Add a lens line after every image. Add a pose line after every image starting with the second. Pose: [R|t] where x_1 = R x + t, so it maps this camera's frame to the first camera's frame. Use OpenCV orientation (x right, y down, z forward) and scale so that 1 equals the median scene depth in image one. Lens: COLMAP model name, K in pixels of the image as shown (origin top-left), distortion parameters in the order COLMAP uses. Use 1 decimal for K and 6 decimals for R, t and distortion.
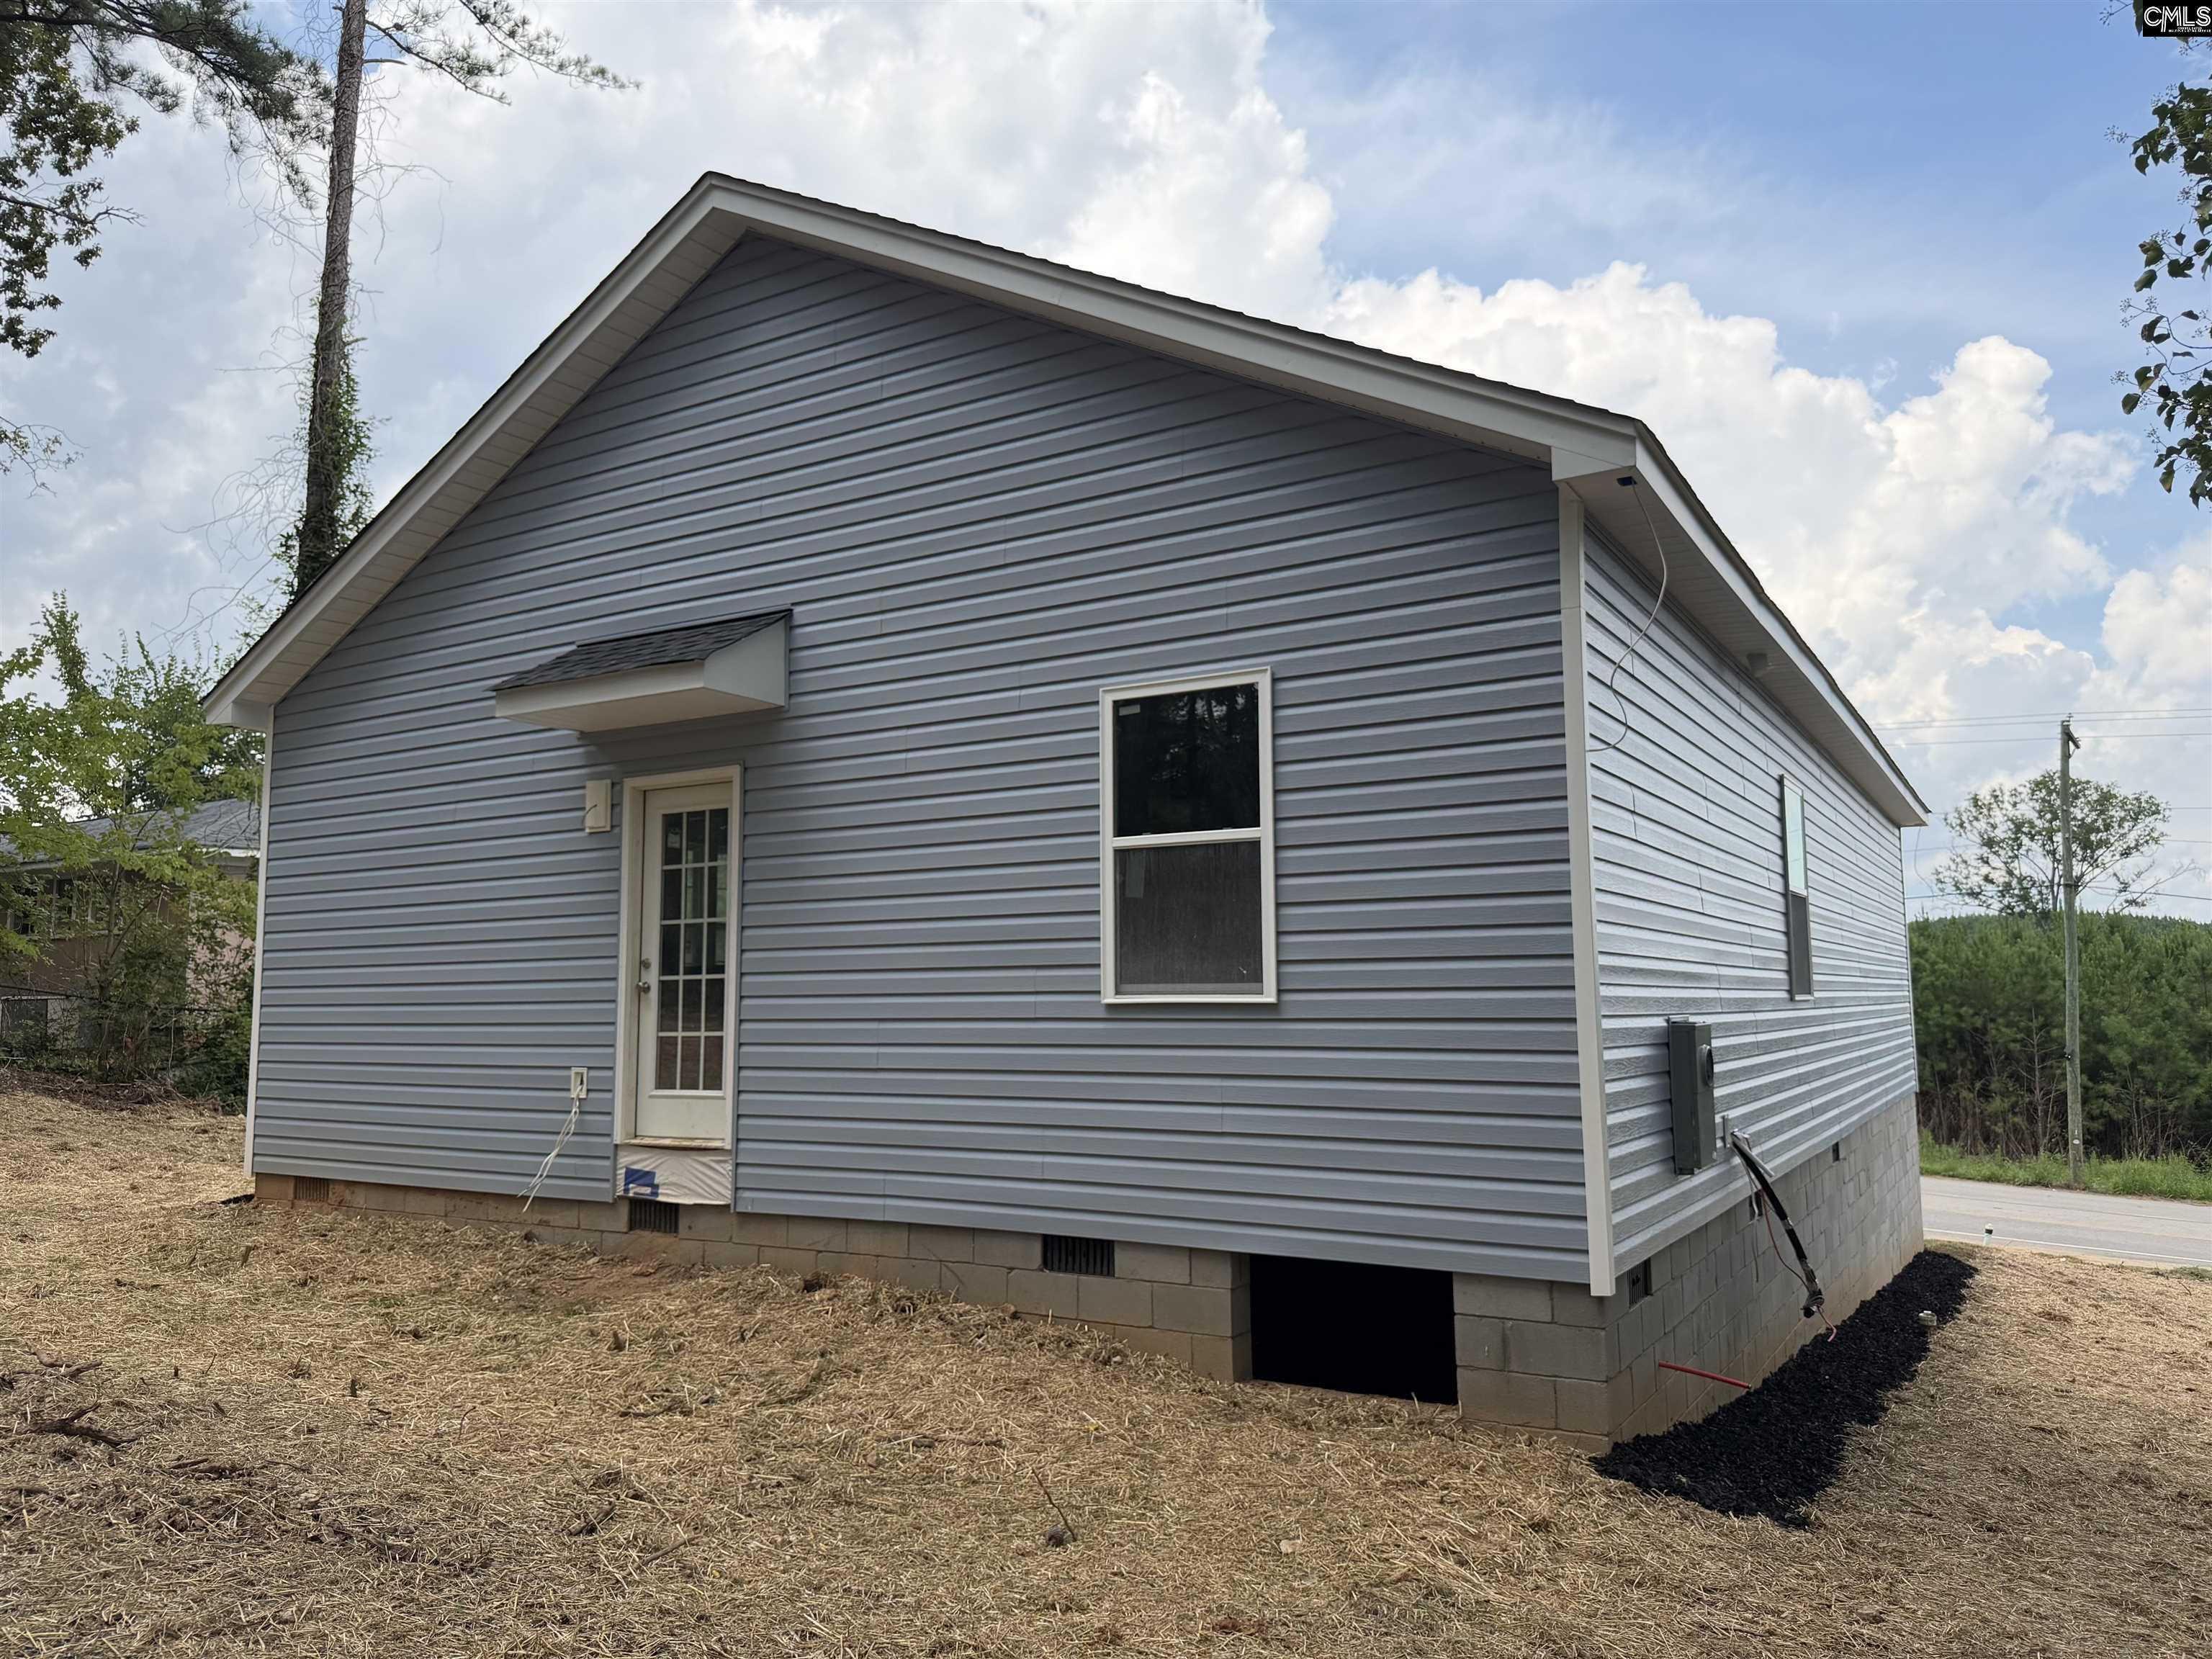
lens RADIAL K [[1558.6, 0, 1106.0], [0, 1558.6, 829.5], [0, 0, 1]] dist [0.160081, -0.255515]
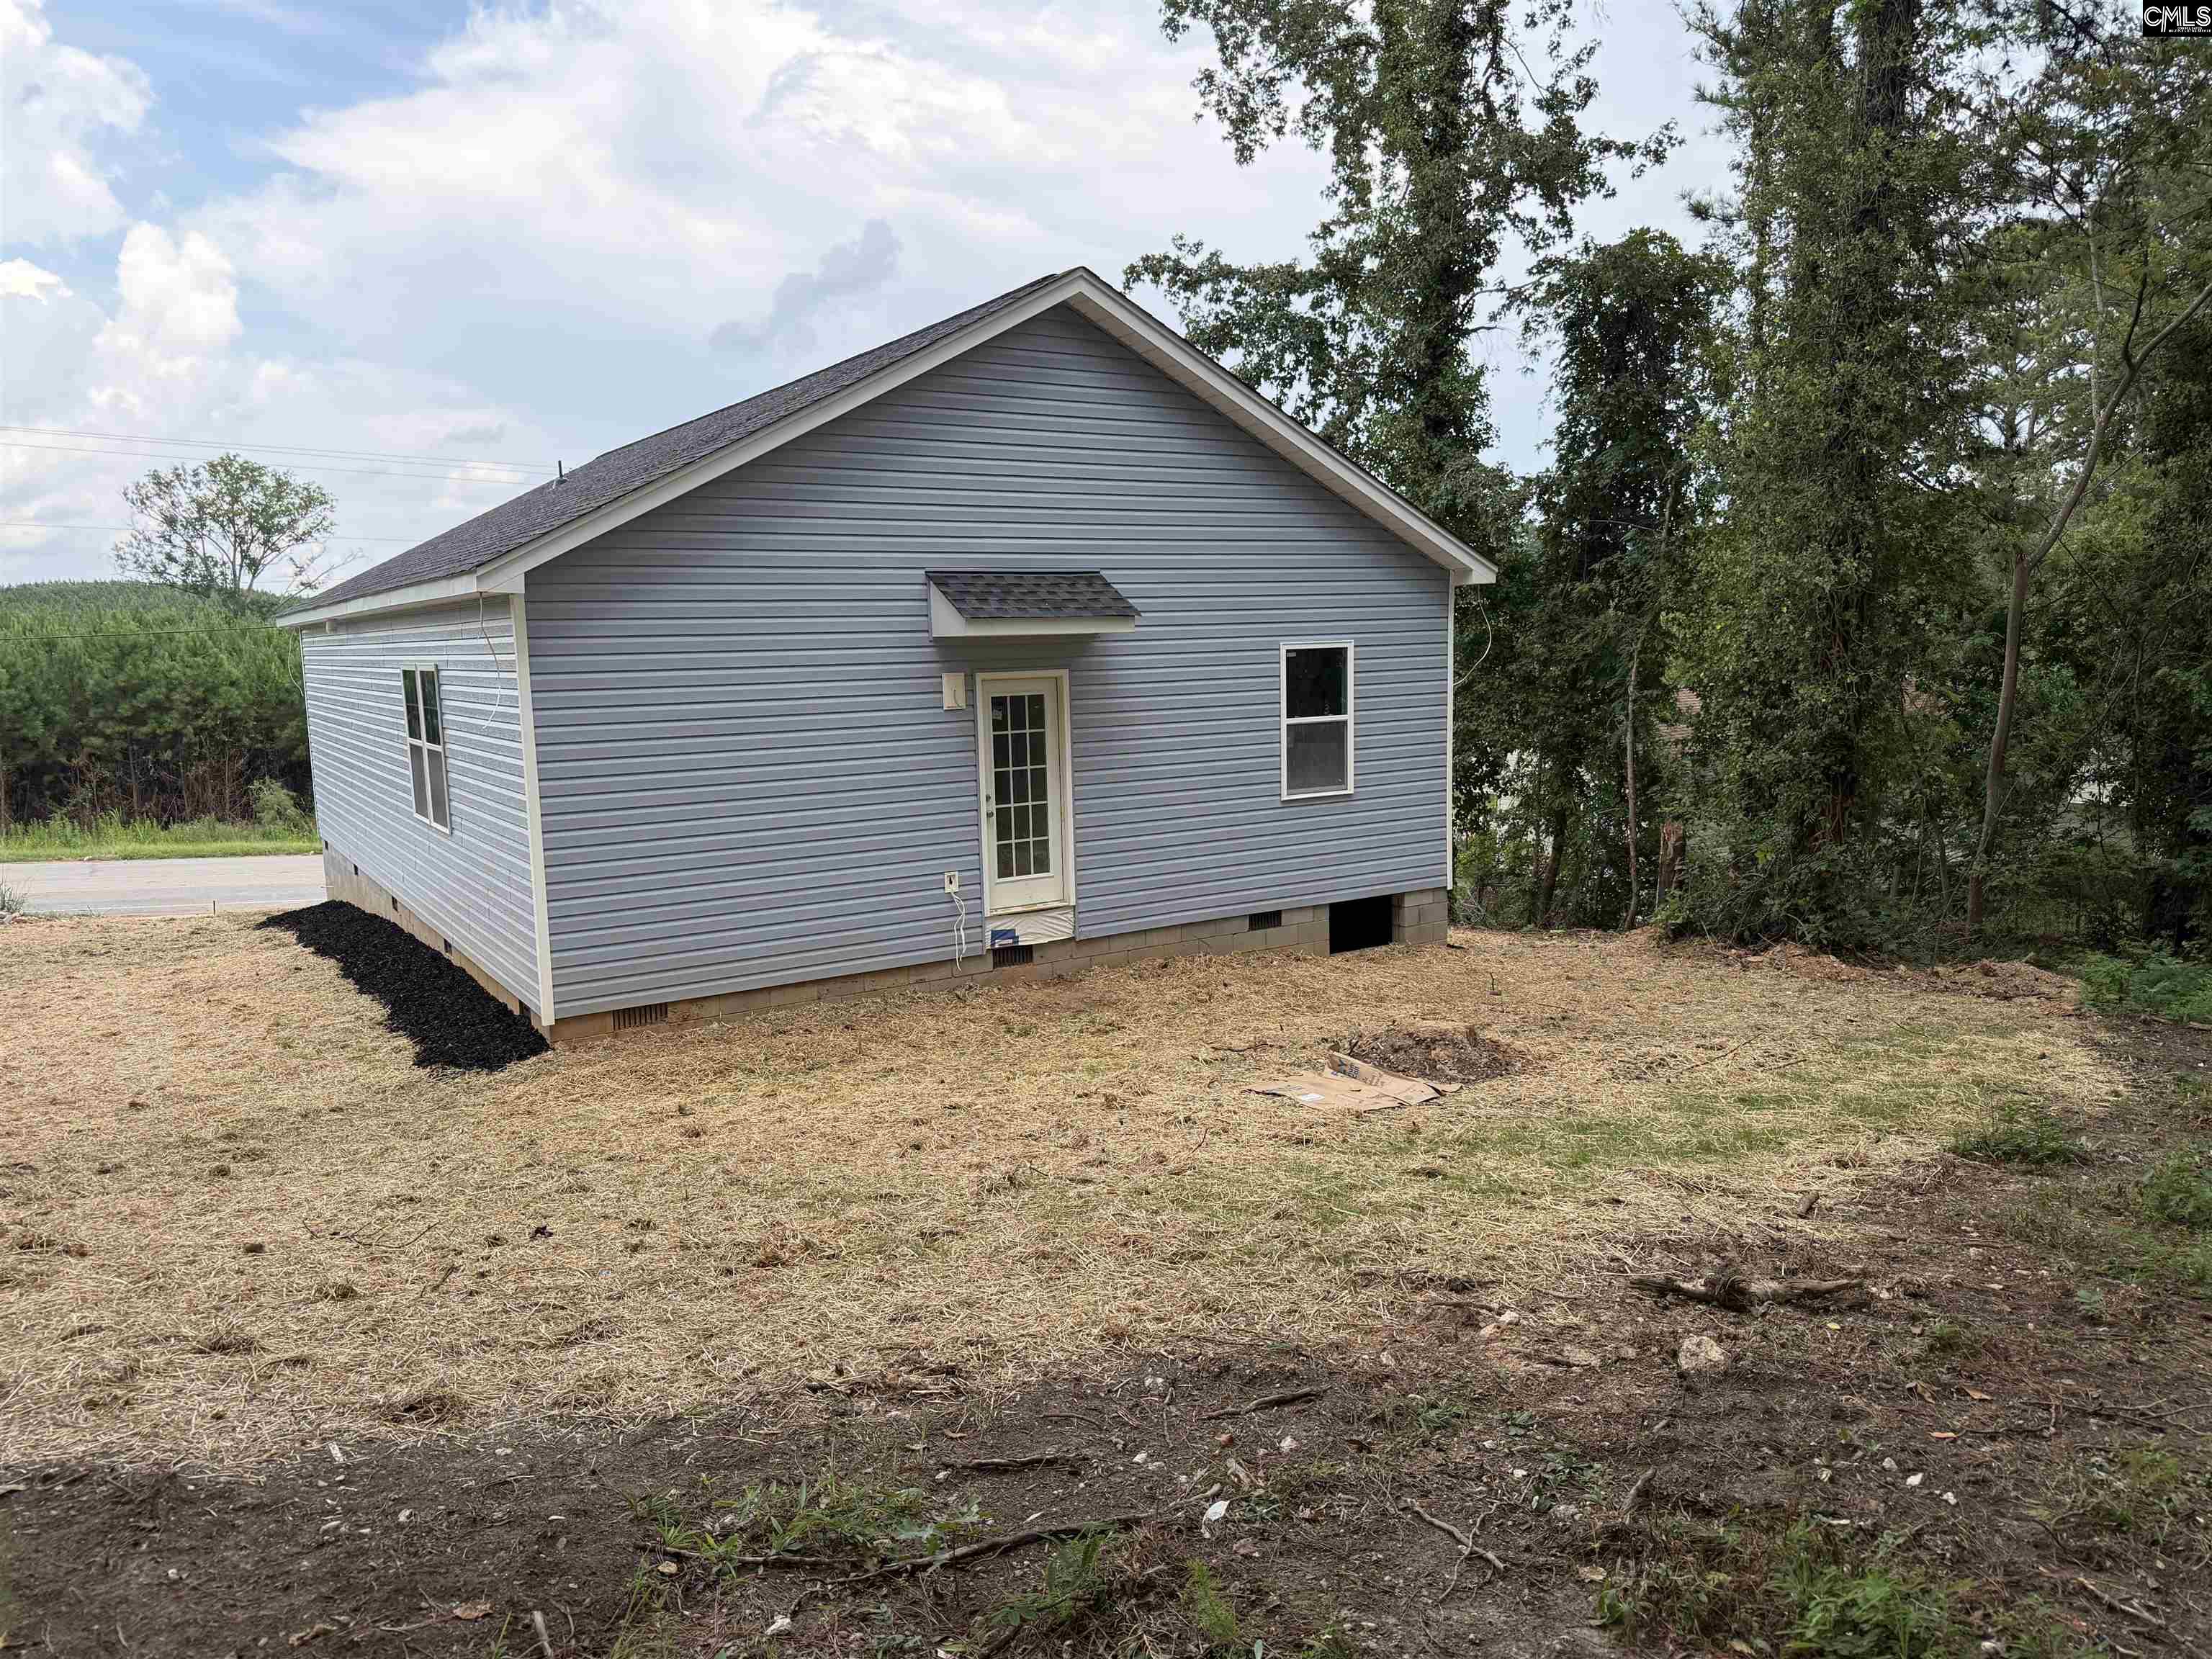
lens RADIAL K [[1558.6, 0, 1106.0], [0, 1558.6, 829.5], [0, 0, 1]] dist [0.160081, -0.255515]
pose [[0.438719, -0.114289, 0.891327, -1.587369], [-0.075620, 0.983666, 0.163350, -0.137453], [-0.895437, -0.139067, 0.422911, 0.275836]]
